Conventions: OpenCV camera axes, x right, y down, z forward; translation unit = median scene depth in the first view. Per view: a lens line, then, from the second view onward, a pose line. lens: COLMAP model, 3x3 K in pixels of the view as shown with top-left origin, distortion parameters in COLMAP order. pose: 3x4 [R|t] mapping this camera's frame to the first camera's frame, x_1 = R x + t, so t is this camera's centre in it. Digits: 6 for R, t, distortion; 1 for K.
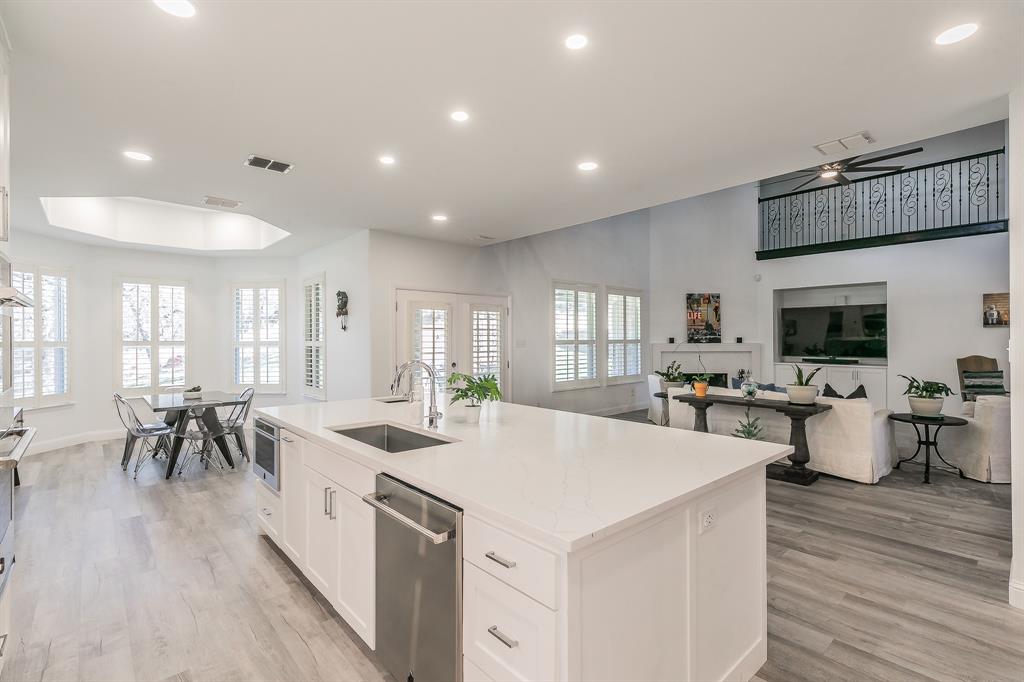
lens RADIAL K [[468.2, 0, 509.9], [0, 468.2, 336.5], [0, 0, 1]] dist [-0.000769, -0.000030]
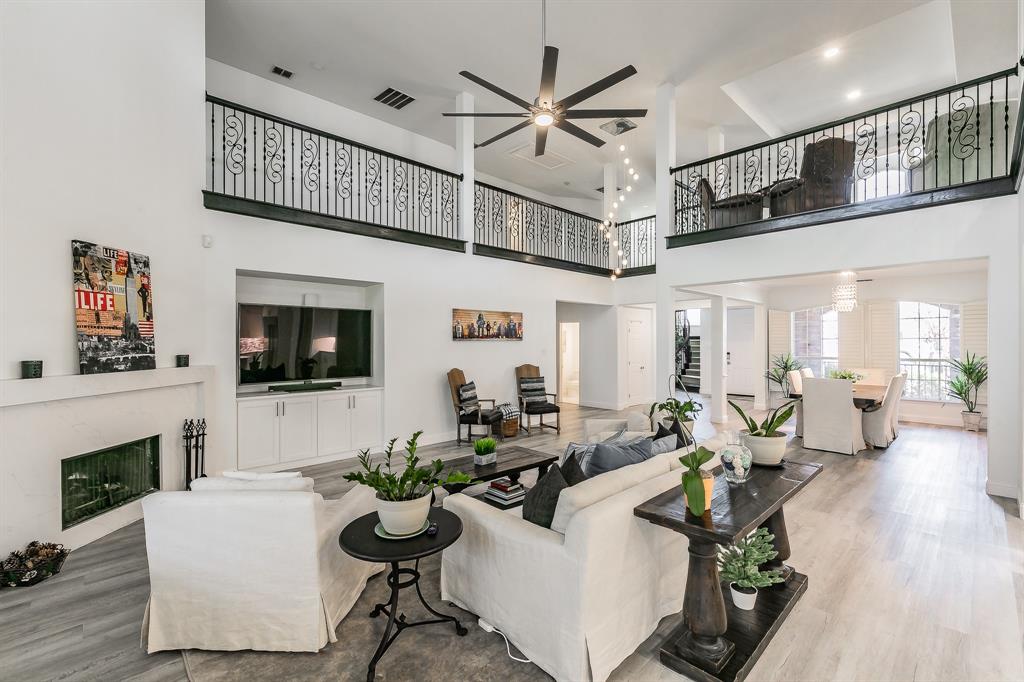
lens RADIAL K [[446.0, 0, 510.2], [0, 446.0, 340.3], [0, 0, 1]] dist [-0.002146, -0.000177]
pose [[-0.012440, 0.005870, 0.999905, 0.026101], [-0.000647, 0.999983, -0.005879, -0.011002], [-0.999922, -0.000720, -0.012436, 0.666958]]
